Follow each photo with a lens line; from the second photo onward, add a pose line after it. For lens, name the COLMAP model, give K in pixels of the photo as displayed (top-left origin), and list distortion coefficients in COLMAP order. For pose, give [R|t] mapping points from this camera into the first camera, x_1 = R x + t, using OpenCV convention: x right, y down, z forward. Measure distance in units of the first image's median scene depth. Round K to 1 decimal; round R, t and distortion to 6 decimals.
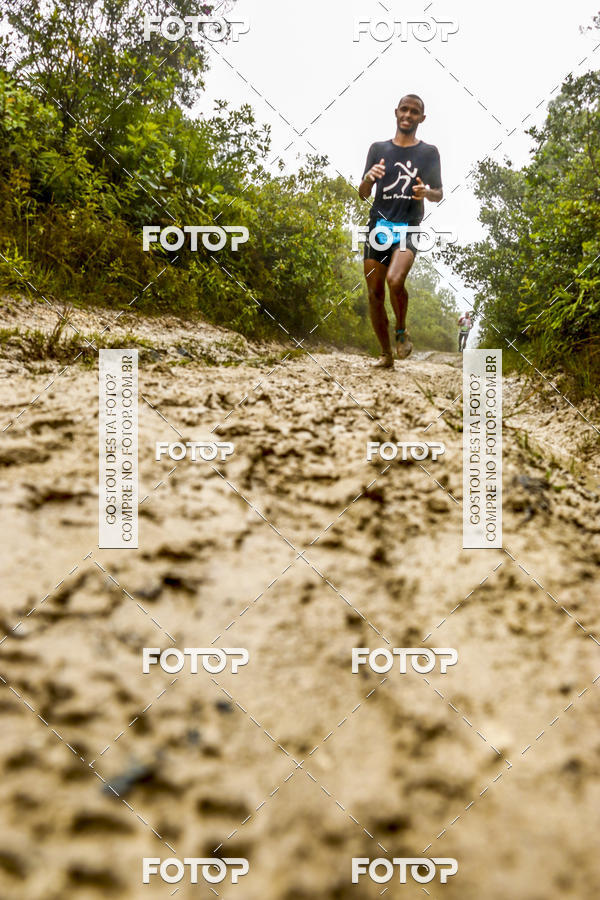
lens RADIAL K [[738.0, 0, 303.5], [0, 738.0, 467.8], [0, 0, 1]] dist [-0.185716, 0.146141]
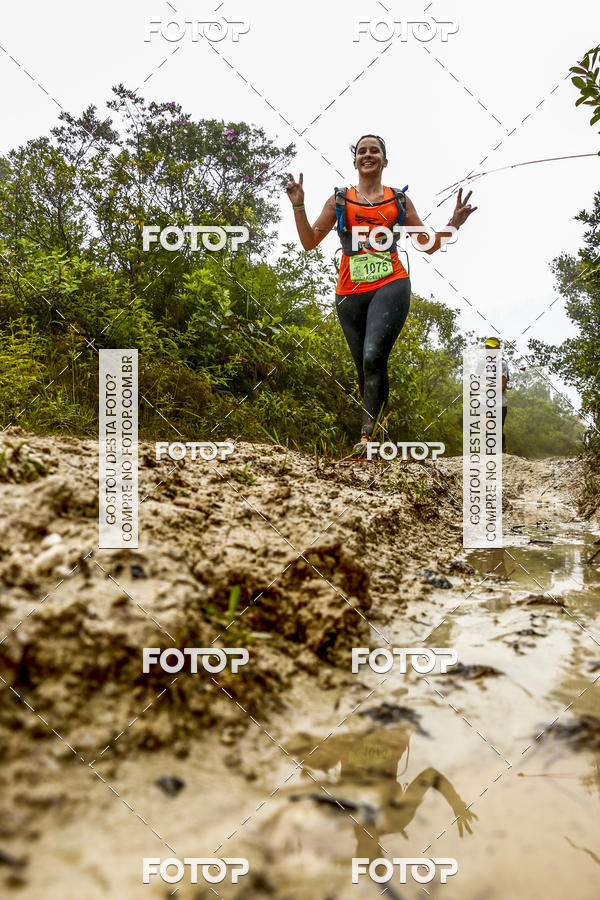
lens RADIAL K [[735.8, 0, 306.4], [0, 735.8, 465.1], [0, 0, 1]] dist [-0.186273, 0.142018]
pose [[0.976058, -0.127611, -0.176142, 0.079589], [0.092696, 0.976634, -0.193890, 0.025449], [0.196769, 0.172920, 0.965081, 0.021780]]
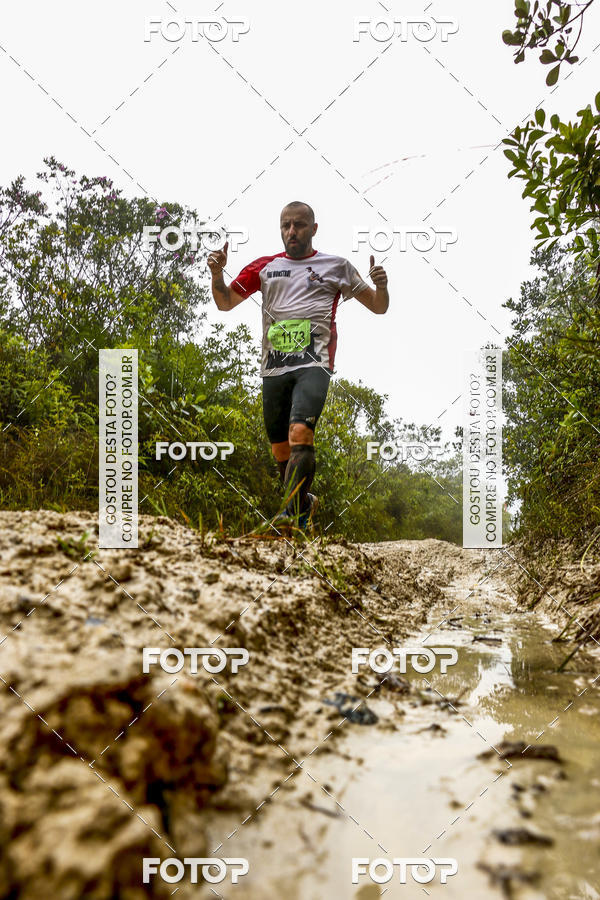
lens RADIAL K [[735.4, 0, 306.8], [0, 735.4, 462.8], [0, 0, 1]] dist [-0.186517, 0.144197]
pose [[0.990056, -0.125259, -0.064027, 0.080225], [0.100540, 0.948394, -0.300733, 0.020579], [0.098393, 0.291305, 0.951557, 0.060346]]
